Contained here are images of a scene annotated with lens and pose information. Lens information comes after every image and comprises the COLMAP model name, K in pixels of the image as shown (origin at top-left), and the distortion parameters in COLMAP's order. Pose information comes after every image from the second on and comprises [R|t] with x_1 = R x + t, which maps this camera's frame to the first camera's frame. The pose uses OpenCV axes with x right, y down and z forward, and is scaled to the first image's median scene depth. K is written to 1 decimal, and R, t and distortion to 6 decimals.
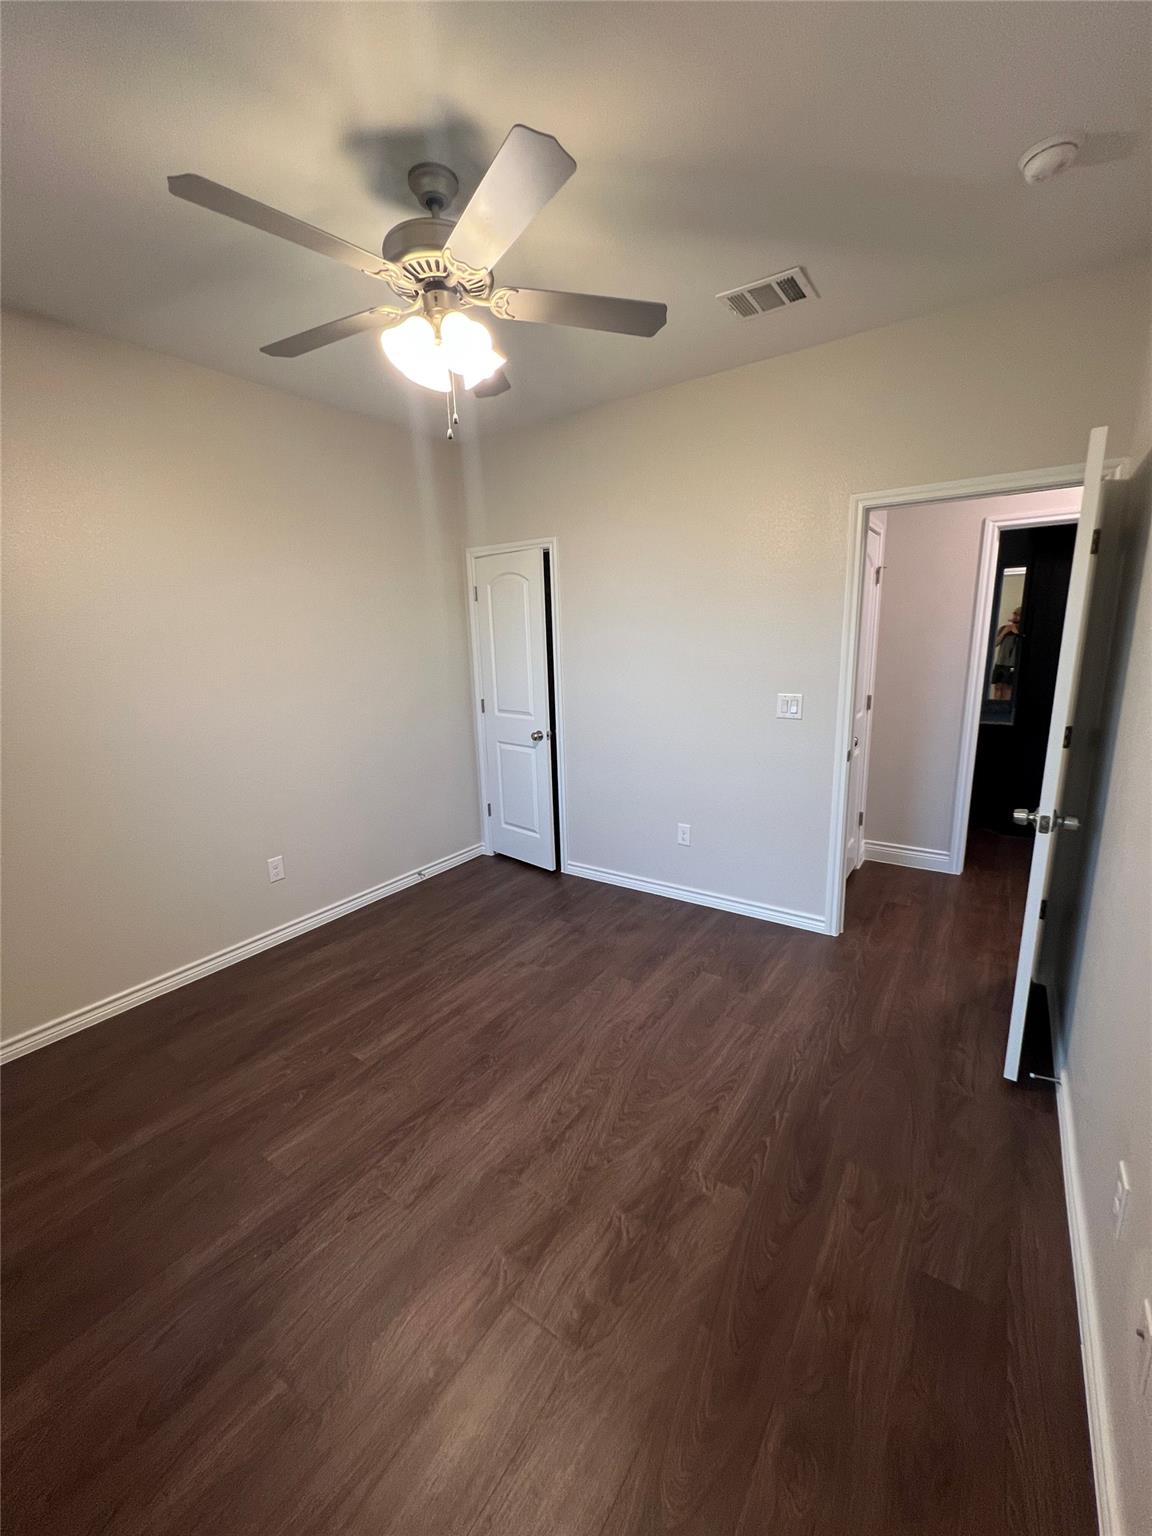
lens RADIAL K [[613.3, 0, 580.2], [0, 613.3, 764.7], [0, 0, 1]] dist [-0.000928, 0.000610]
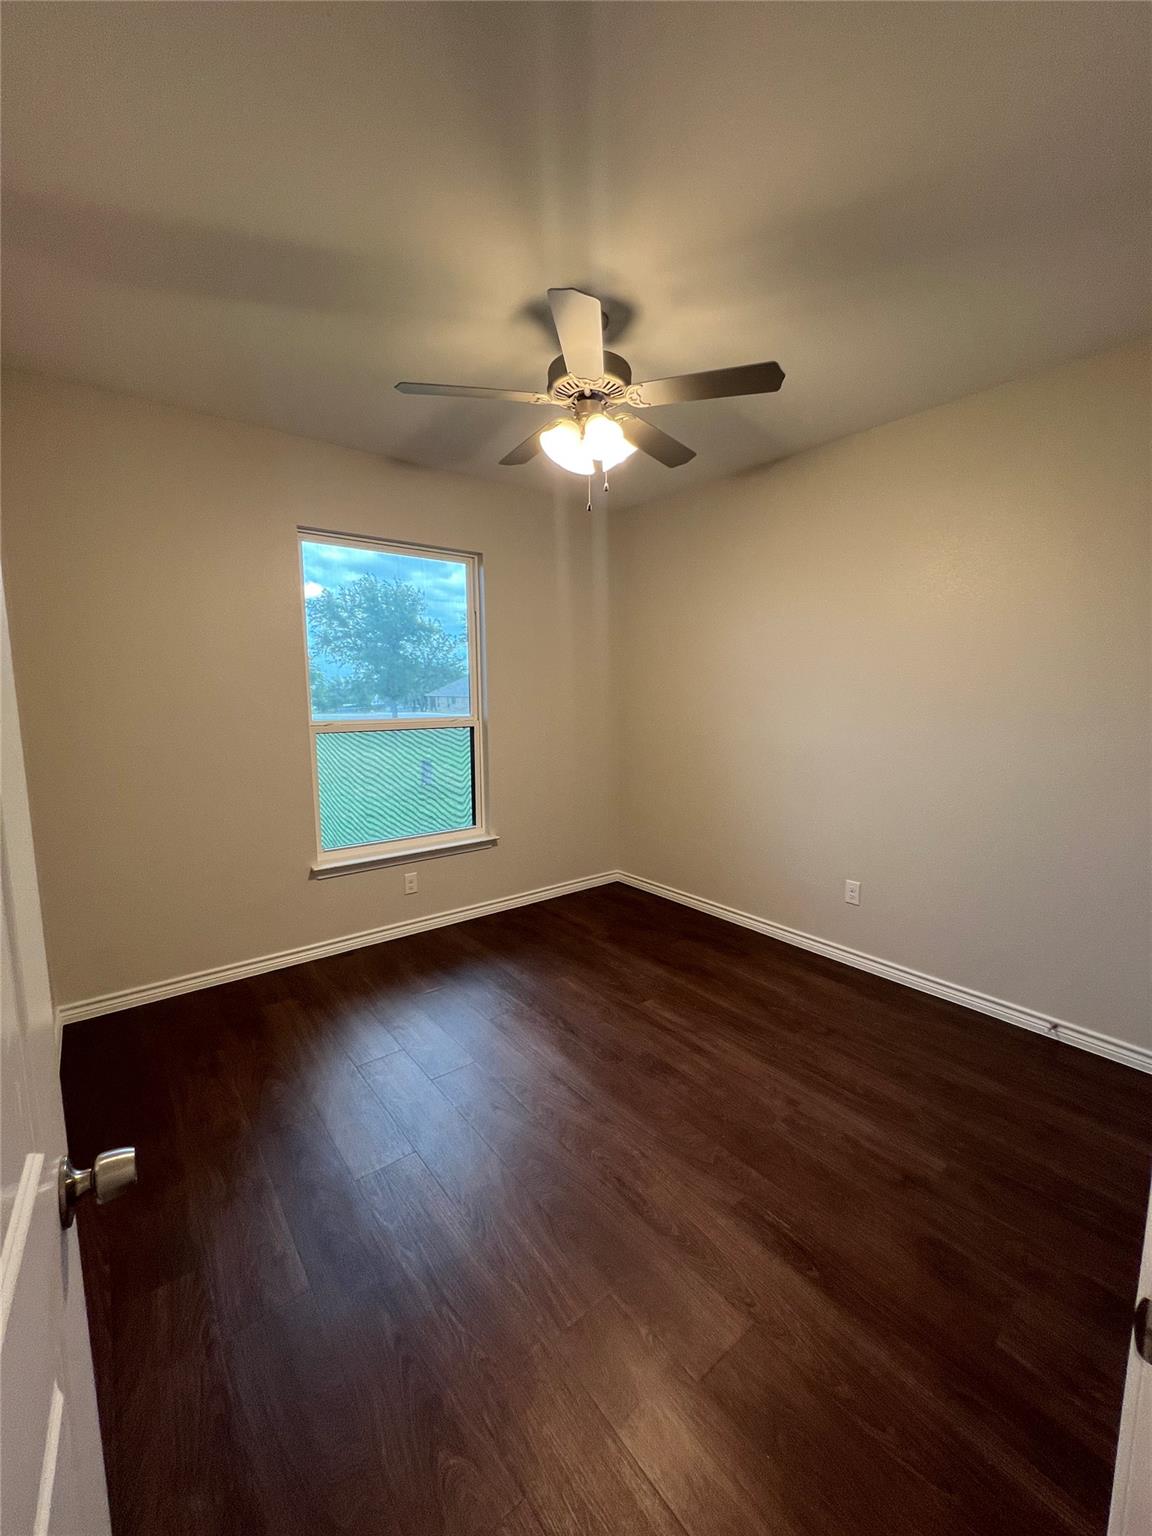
lens RADIAL K [[613.3, 0, 580.2], [0, 613.3, 764.7], [0, 0, 1]] dist [-0.000928, 0.000610]
pose [[-0.285852, 0.148429, -0.946709, 0.698668], [-0.195098, 0.958225, 0.209143, -0.194349], [0.938203, 0.244485, -0.244952, 0.944453]]
